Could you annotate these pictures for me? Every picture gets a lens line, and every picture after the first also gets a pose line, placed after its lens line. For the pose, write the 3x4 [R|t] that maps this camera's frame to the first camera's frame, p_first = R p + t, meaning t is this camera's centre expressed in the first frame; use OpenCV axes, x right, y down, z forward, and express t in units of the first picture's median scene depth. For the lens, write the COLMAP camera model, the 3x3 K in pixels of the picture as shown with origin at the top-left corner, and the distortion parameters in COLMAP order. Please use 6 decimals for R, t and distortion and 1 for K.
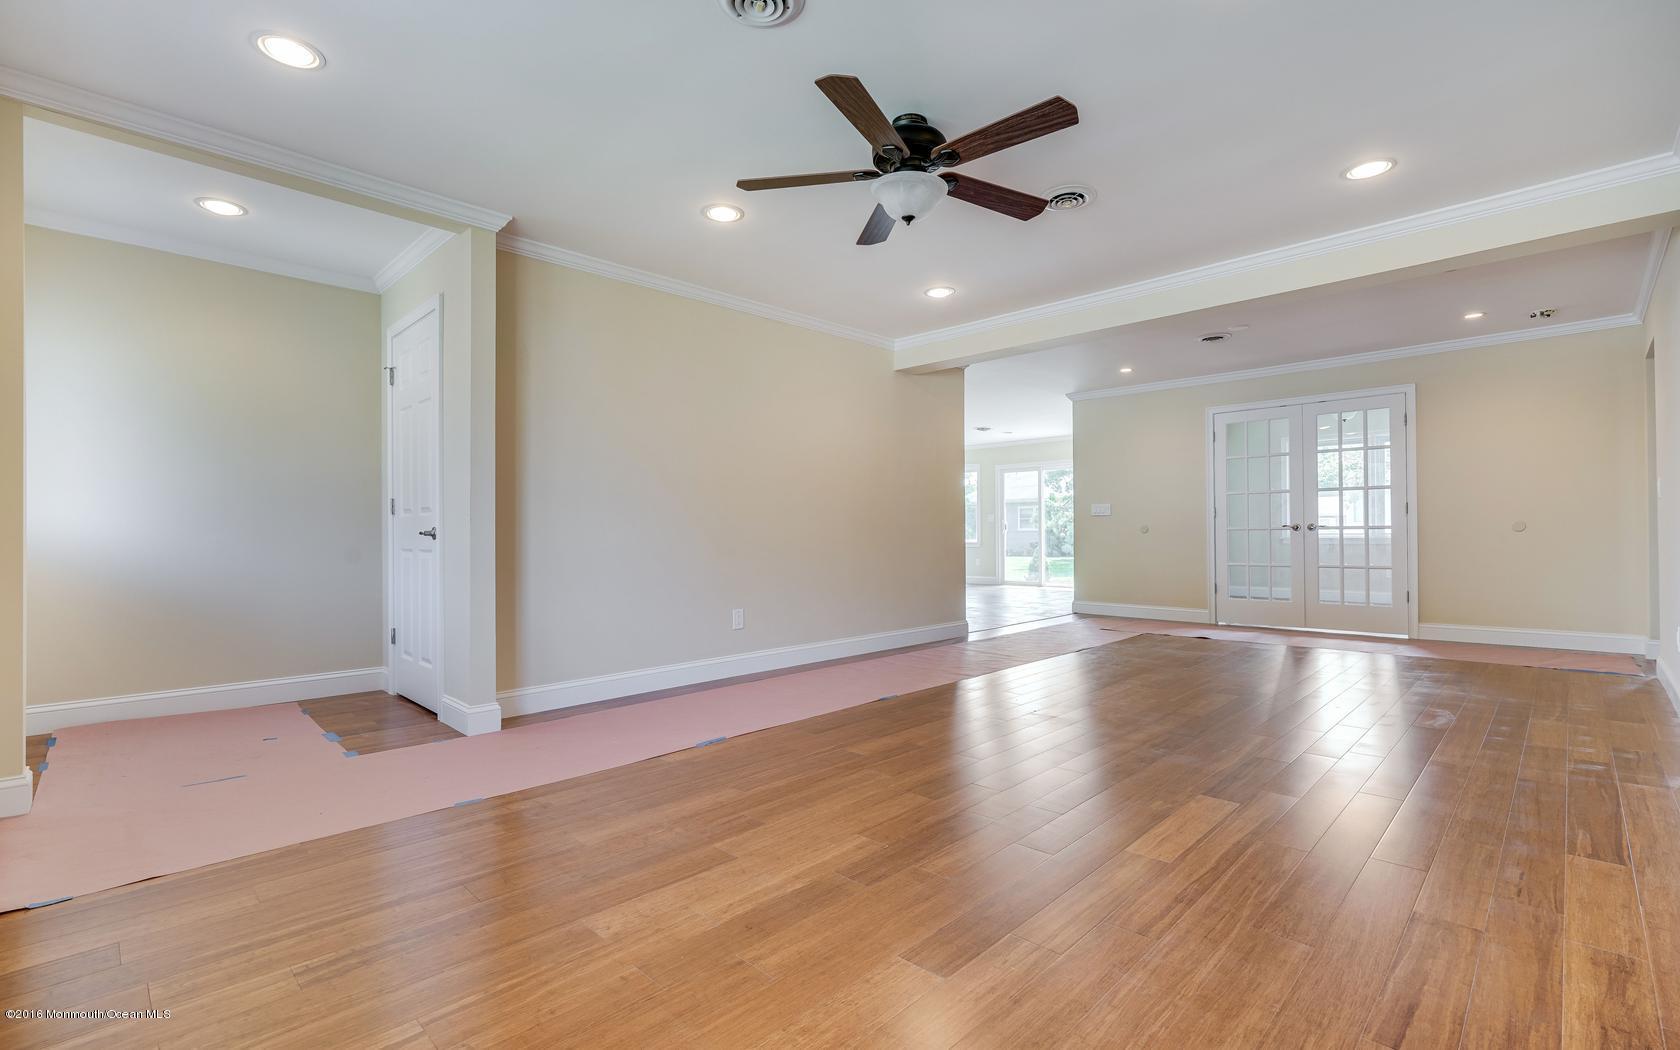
lens RADIAL K [[754.5, 0, 842.0], [0, 754.5, 530.5], [0, 0, 1]] dist [-0.006618, 0.001832]
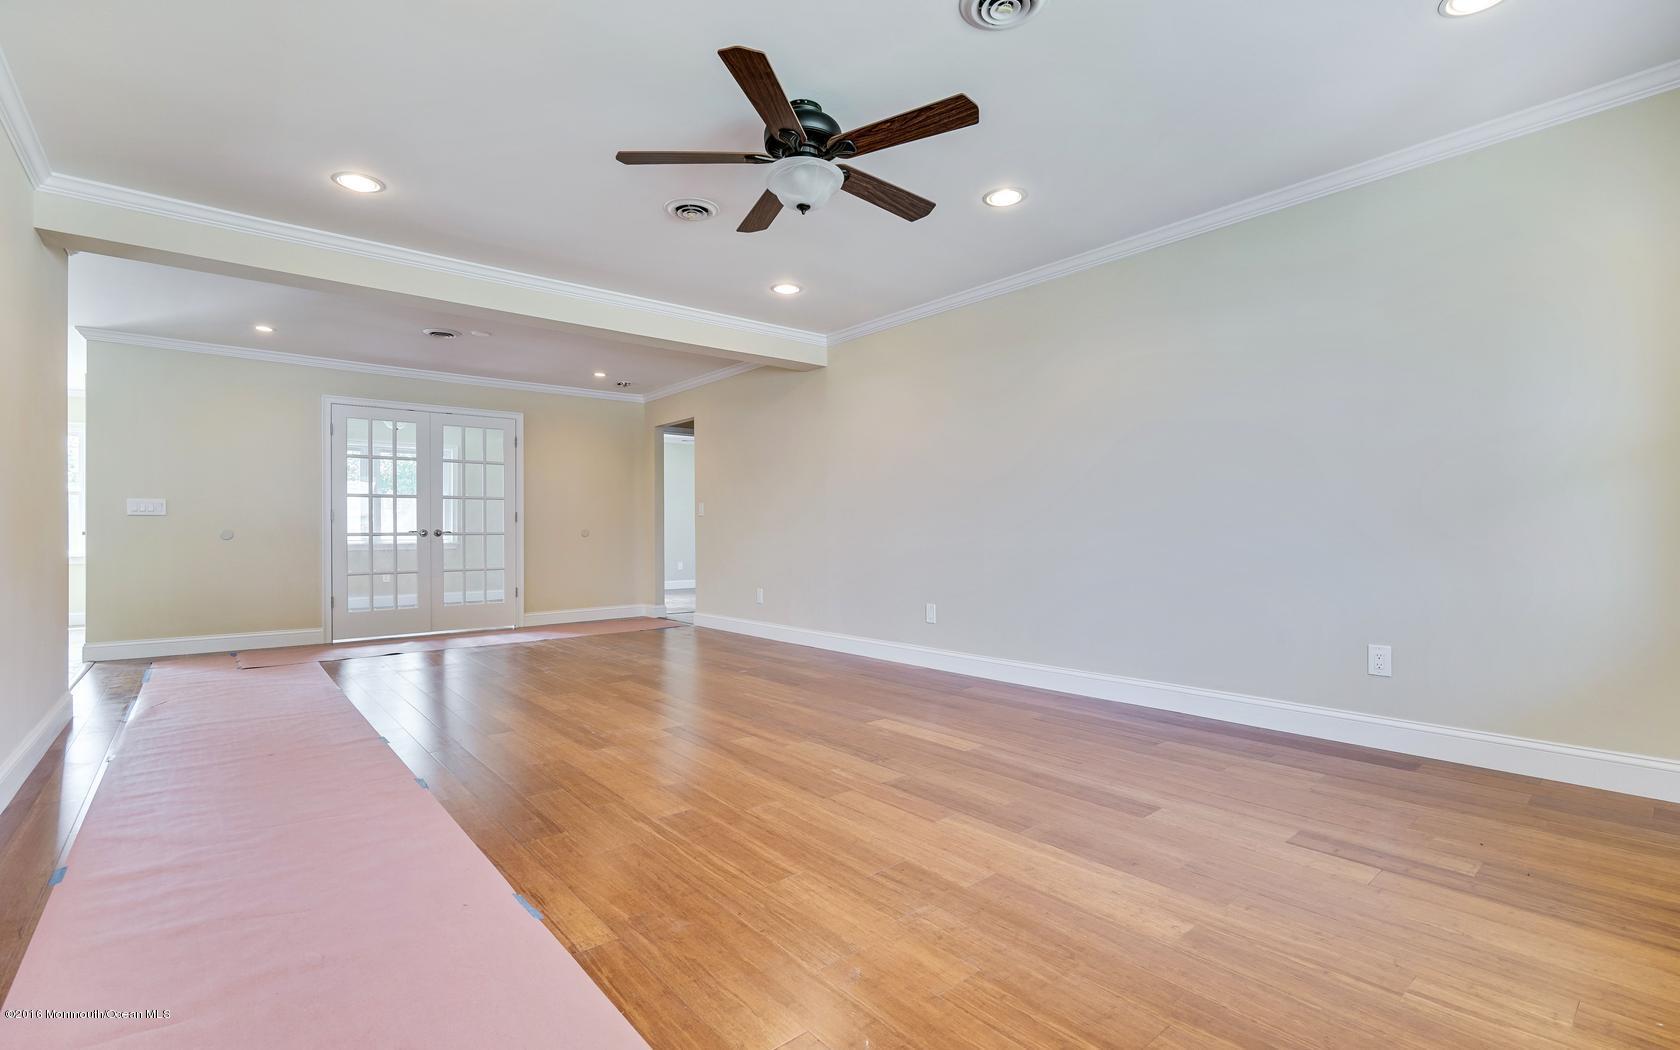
lens RADIAL K [[754.5, 0, 847.9], [0, 754.5, 525.4], [0, 0, 1]] dist [-0.006618, 0.001832]
pose [[0.082756, 0.016693, 0.996430, -0.365497], [0.002908, 0.999851, -0.016992, 0.004268], [-0.996566, 0.004304, 0.082695, 0.366120]]
